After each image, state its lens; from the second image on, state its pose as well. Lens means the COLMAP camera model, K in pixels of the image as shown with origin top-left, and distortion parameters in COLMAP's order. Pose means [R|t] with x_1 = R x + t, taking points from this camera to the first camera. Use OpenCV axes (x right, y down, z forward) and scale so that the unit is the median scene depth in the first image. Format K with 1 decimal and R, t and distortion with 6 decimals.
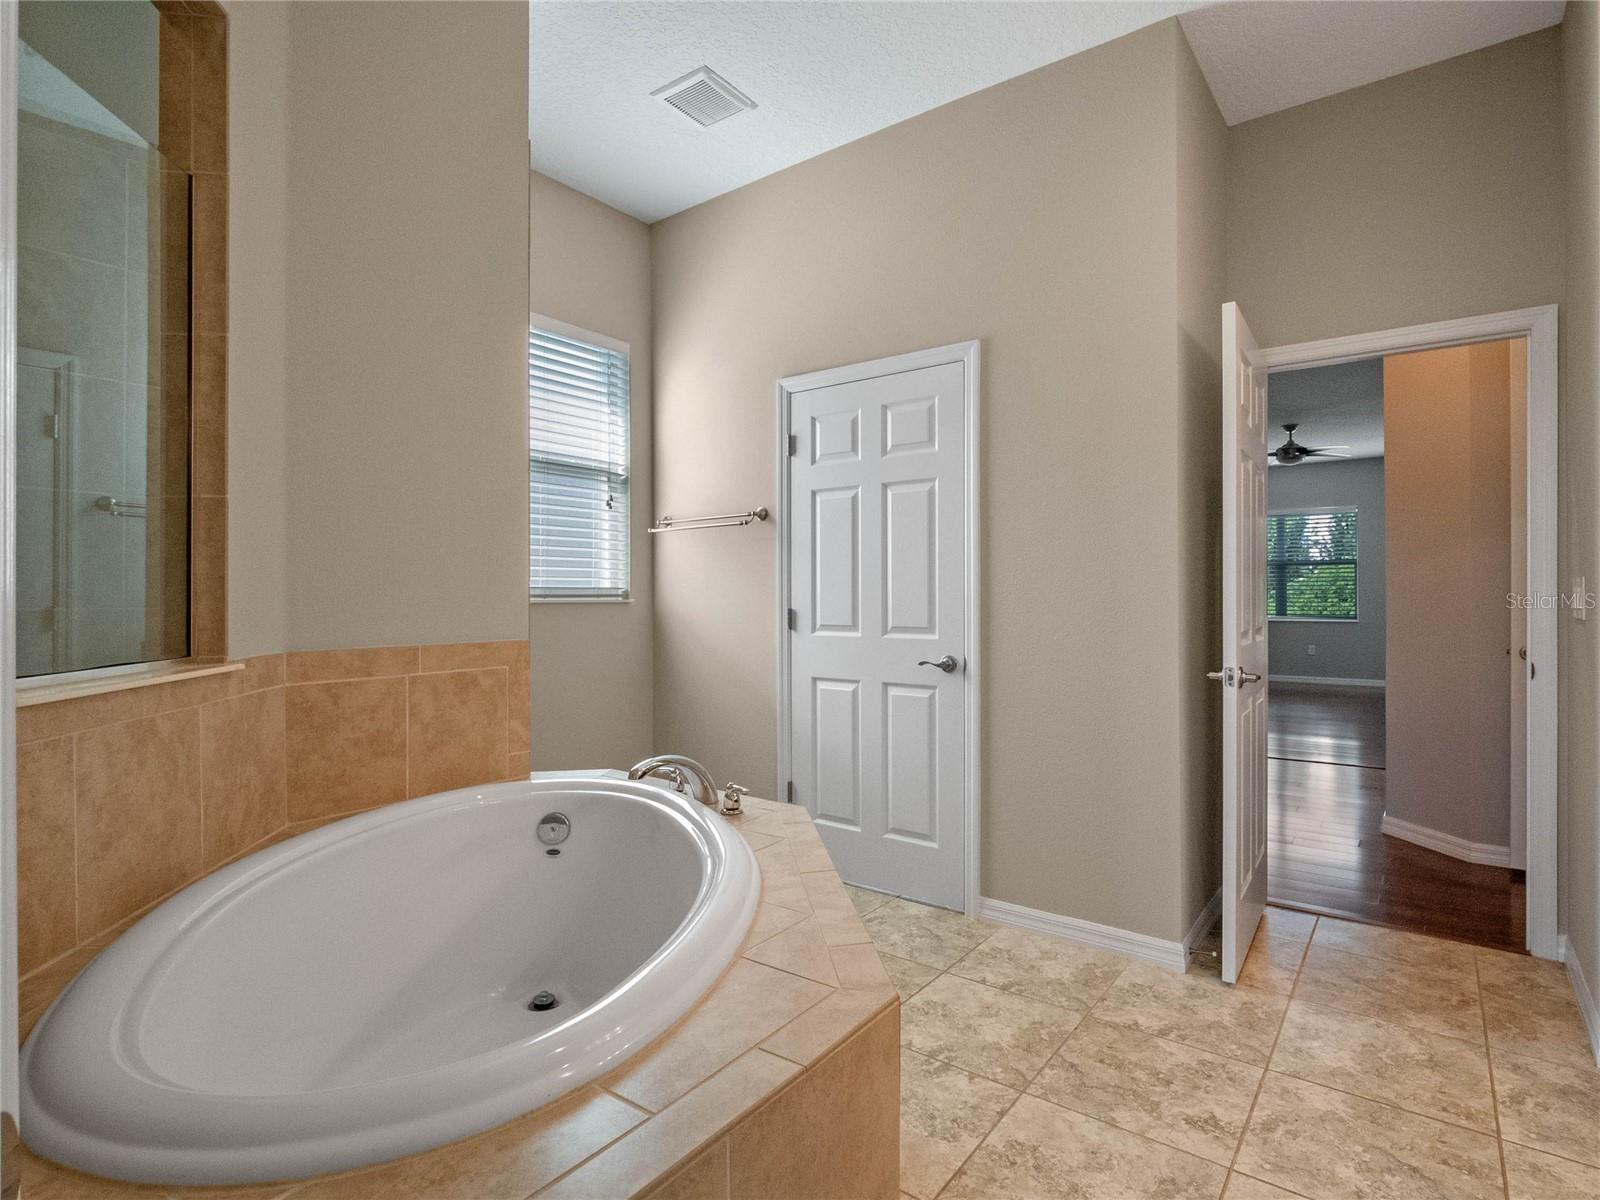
lens RADIAL K [[817.2, 0, 800.0], [0, 817.2, 600.0], [0, 0, 1]] dist [0.001714, -0.000531]
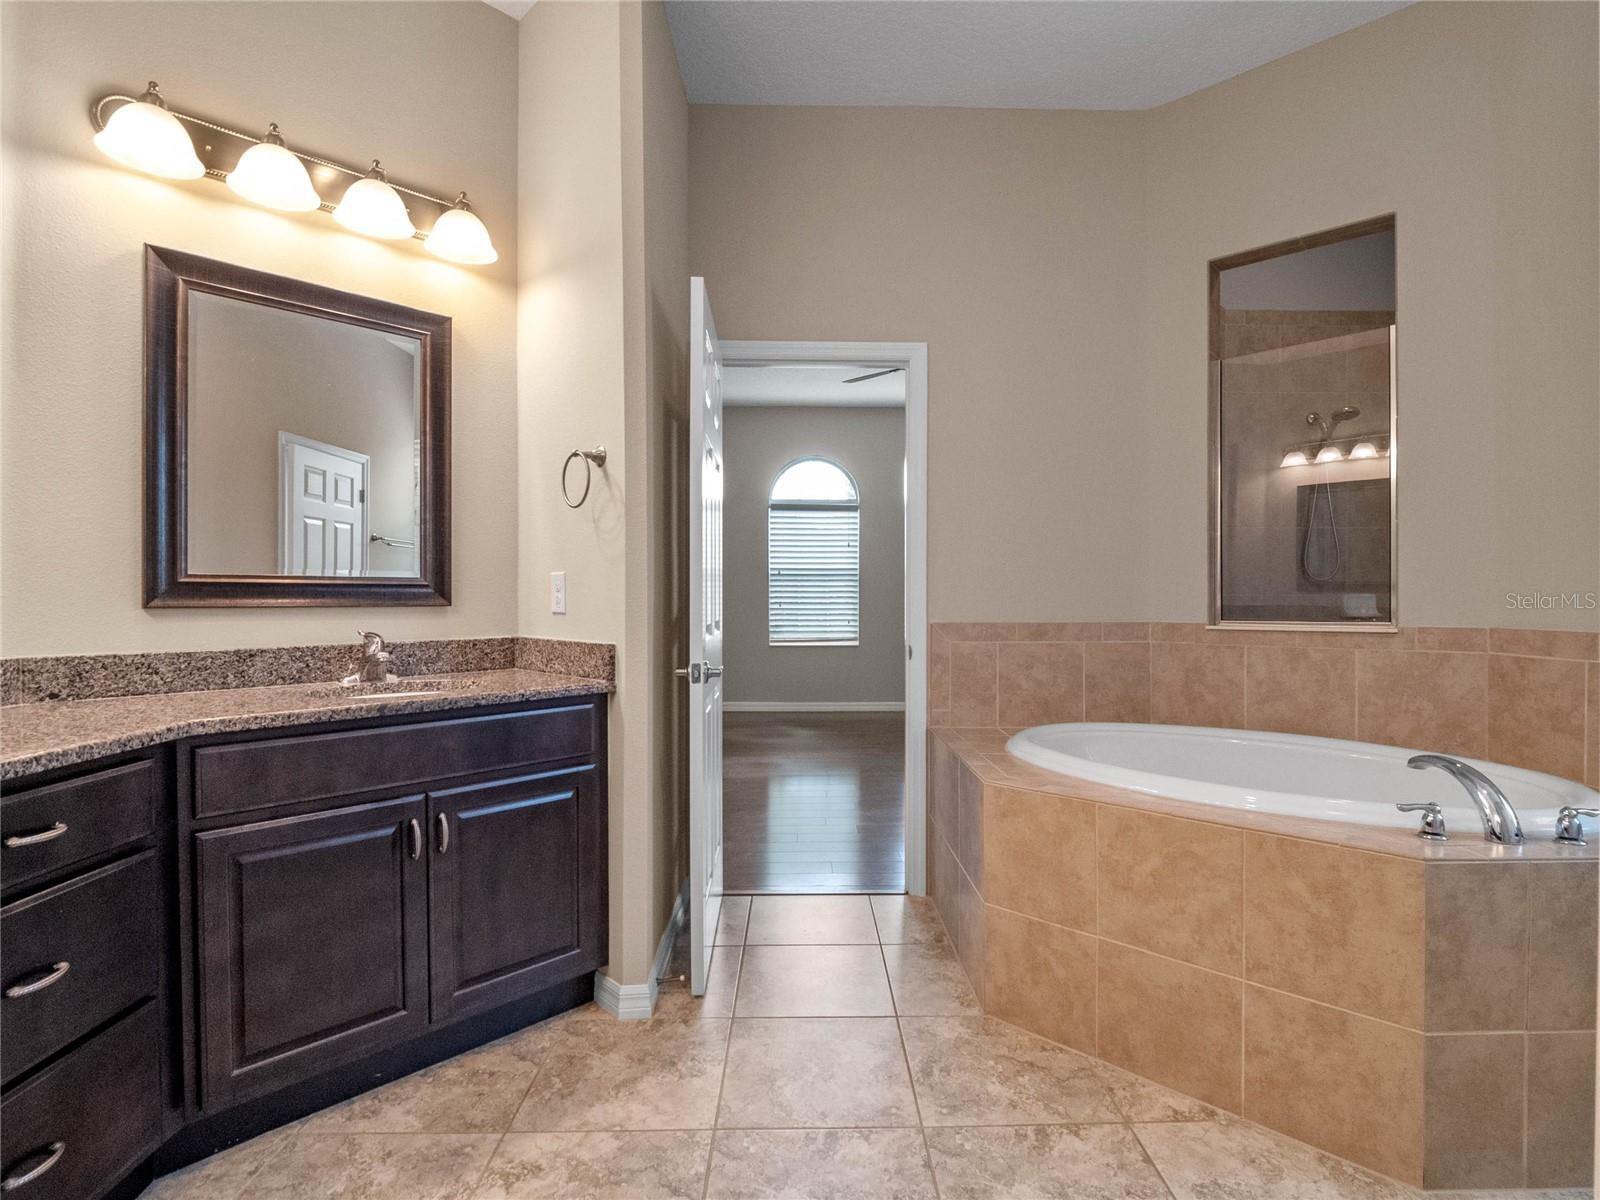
lens RADIAL K [[790.9, 0, 819.1], [0, 790.9, 594.8], [0, 0, 1]] dist [-0.005822, -0.001712]
pose [[-0.773530, 0.008025, -0.633708, 0.850484], [0.006796, 0.999967, 0.004368, -0.000348], [0.633723, -0.000928, -0.773560, 1.128733]]
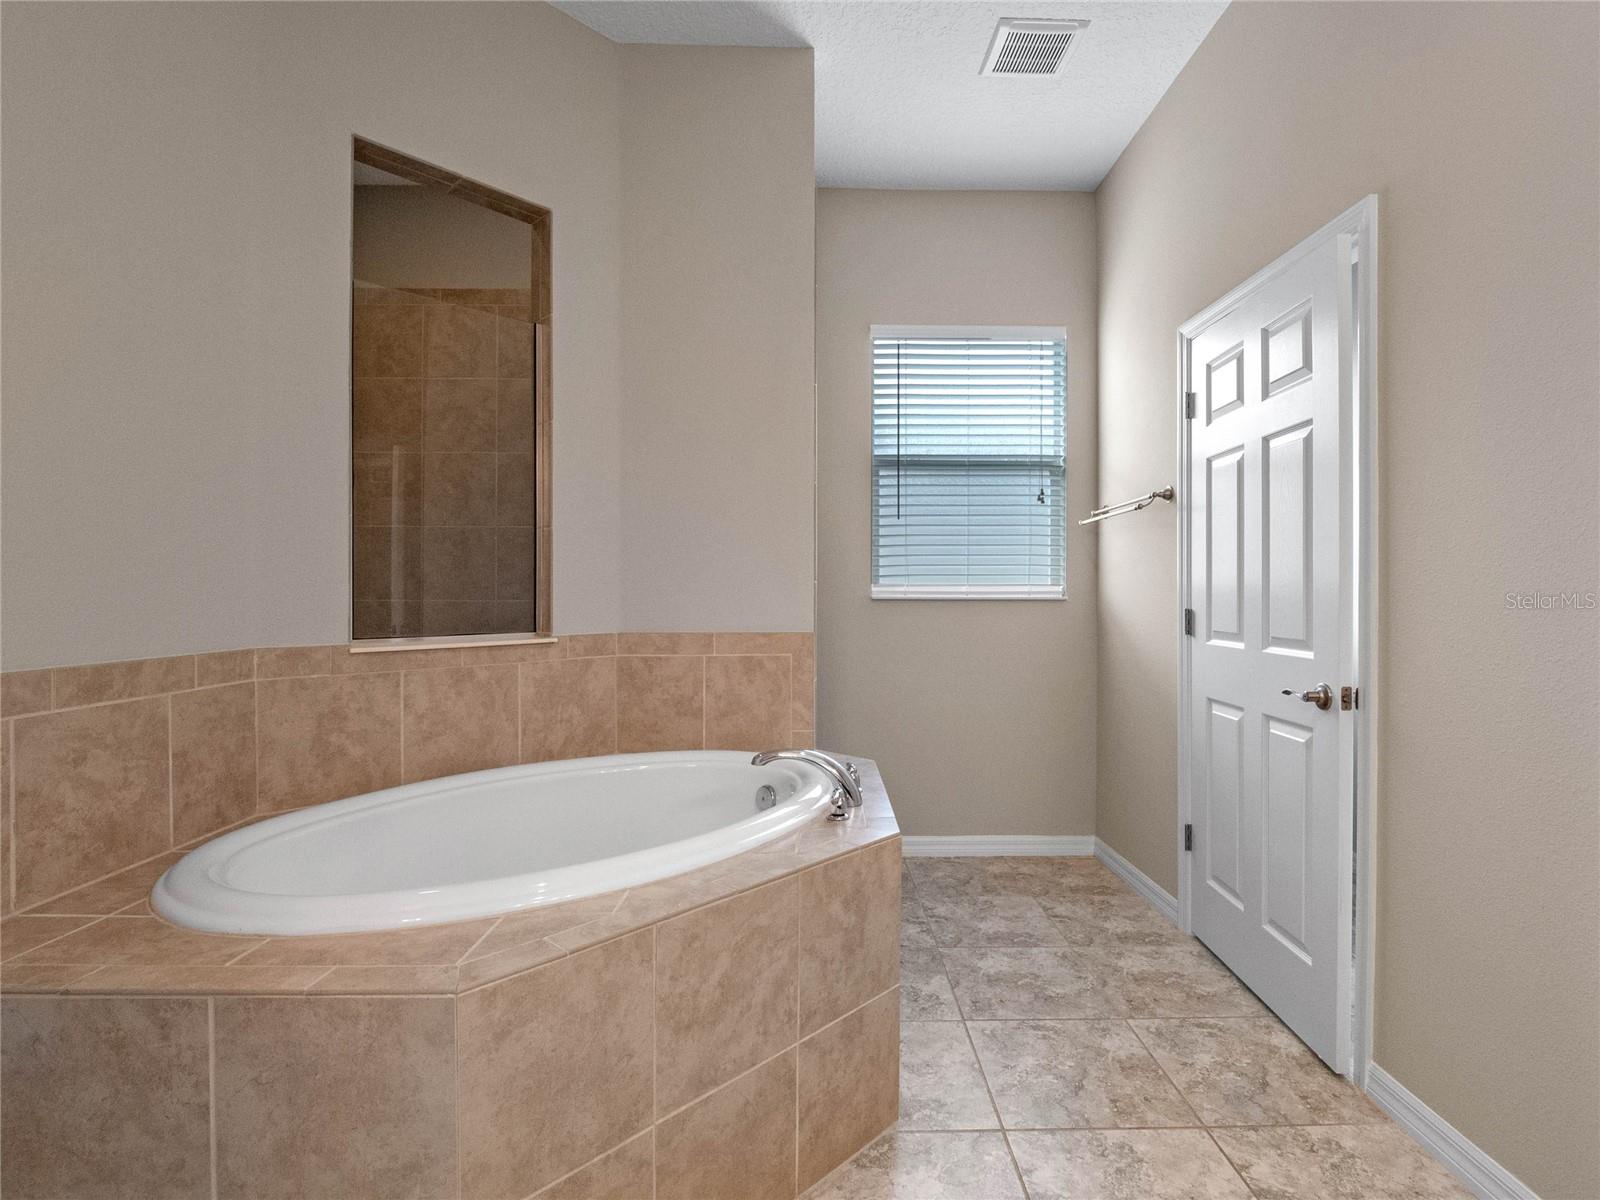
lens RADIAL K [[790.9, 0, 819.1], [0, 790.9, 594.8], [0, 0, 1]] dist [-0.005822, -0.001712]
pose [[0.621652, 0.007289, -0.783260, 0.582648], [-0.005011, 0.999973, 0.005328, -0.009247], [0.783278, 0.000613, 0.621672, 0.367765]]
